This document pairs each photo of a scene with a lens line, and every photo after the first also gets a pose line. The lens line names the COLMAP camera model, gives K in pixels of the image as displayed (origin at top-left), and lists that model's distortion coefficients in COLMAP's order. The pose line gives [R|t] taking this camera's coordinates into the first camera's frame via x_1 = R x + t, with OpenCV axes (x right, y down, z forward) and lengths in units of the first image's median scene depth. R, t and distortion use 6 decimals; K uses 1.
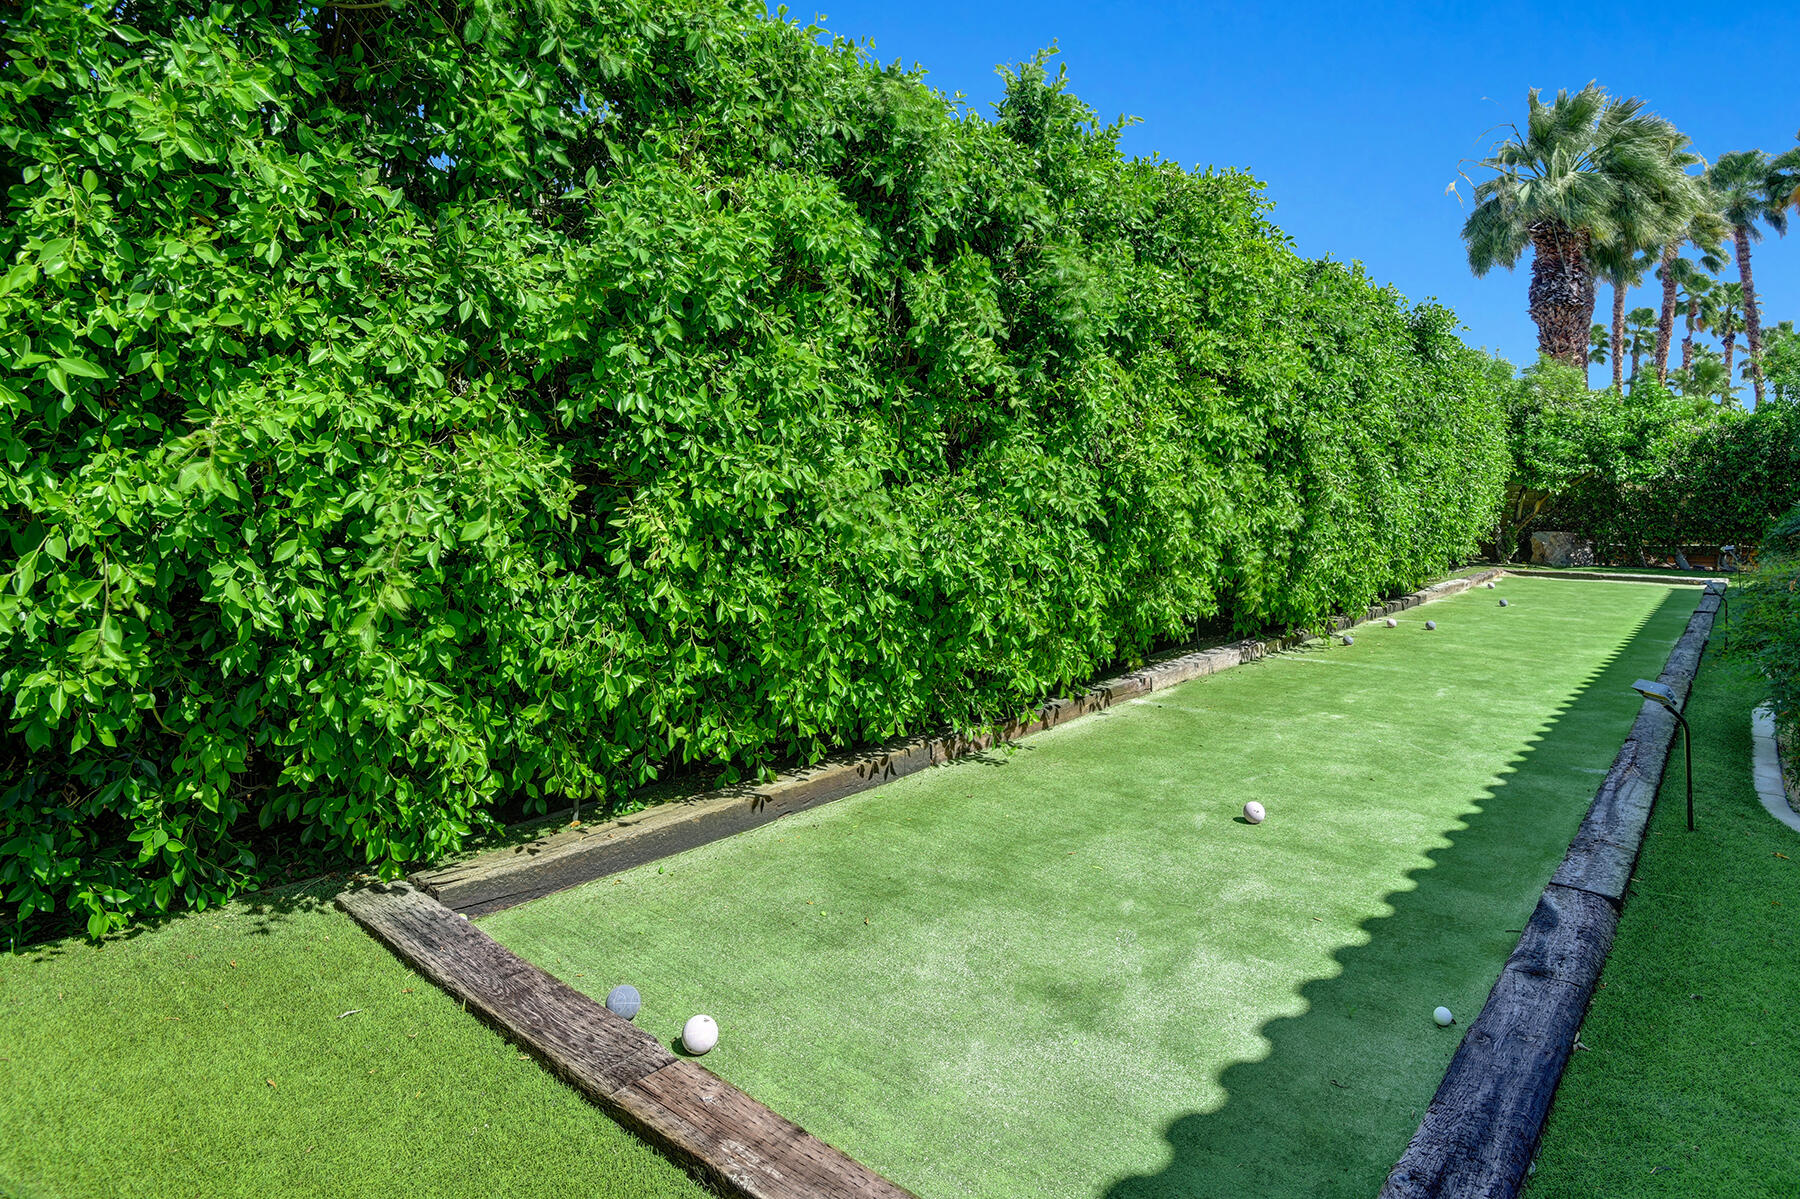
lens RADIAL K [[856.9, 0, 900.5], [0, 856.9, 598.4], [0, 0, 1]] dist [-0.005578, -0.001562]
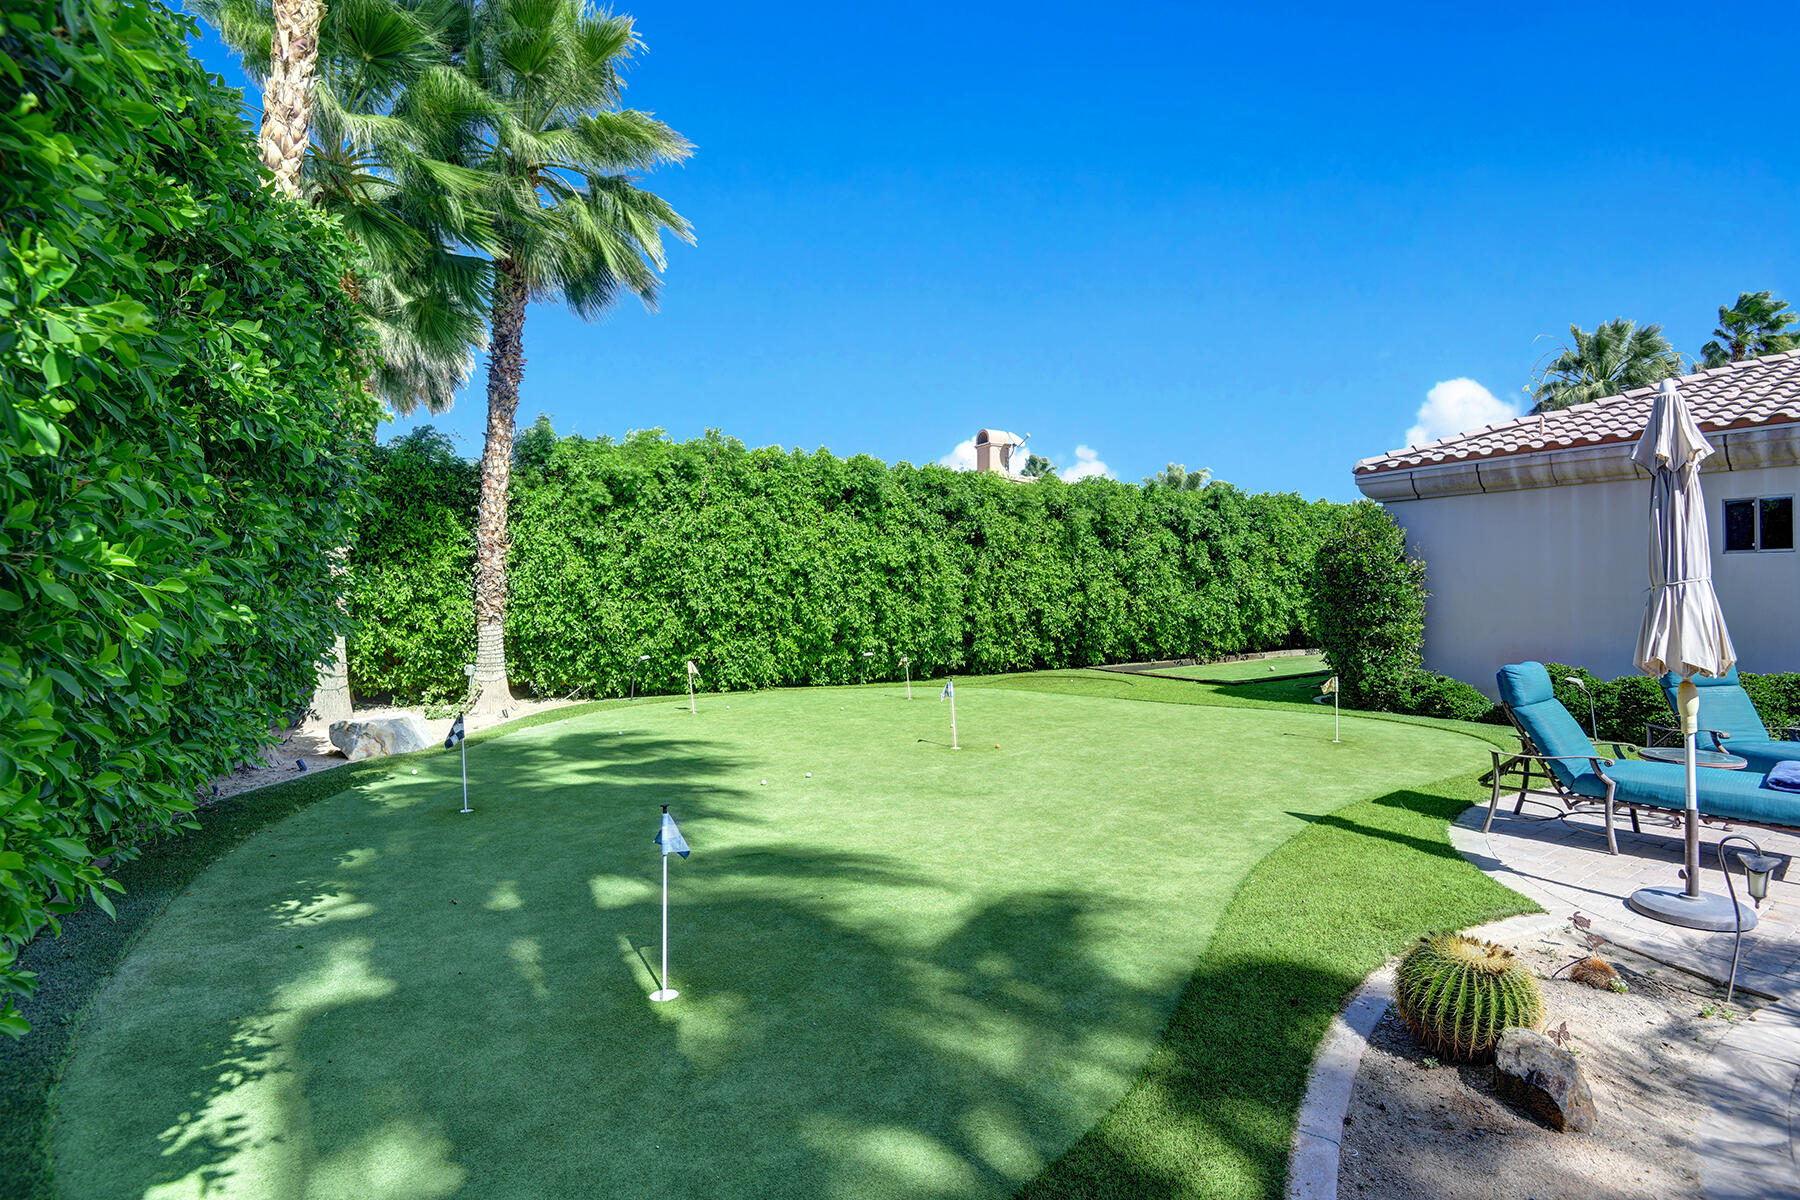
lens RADIAL K [[856.9, 0, 901.0], [0, 856.9, 602.2], [0, 0, 1]] dist [-0.005578, -0.001562]
pose [[0.968748, -0.005795, -0.247981, -0.292932], [-0.020569, 0.994407, -0.103590, 0.357799], [0.247195, 0.105453, 0.963211, -3.253932]]
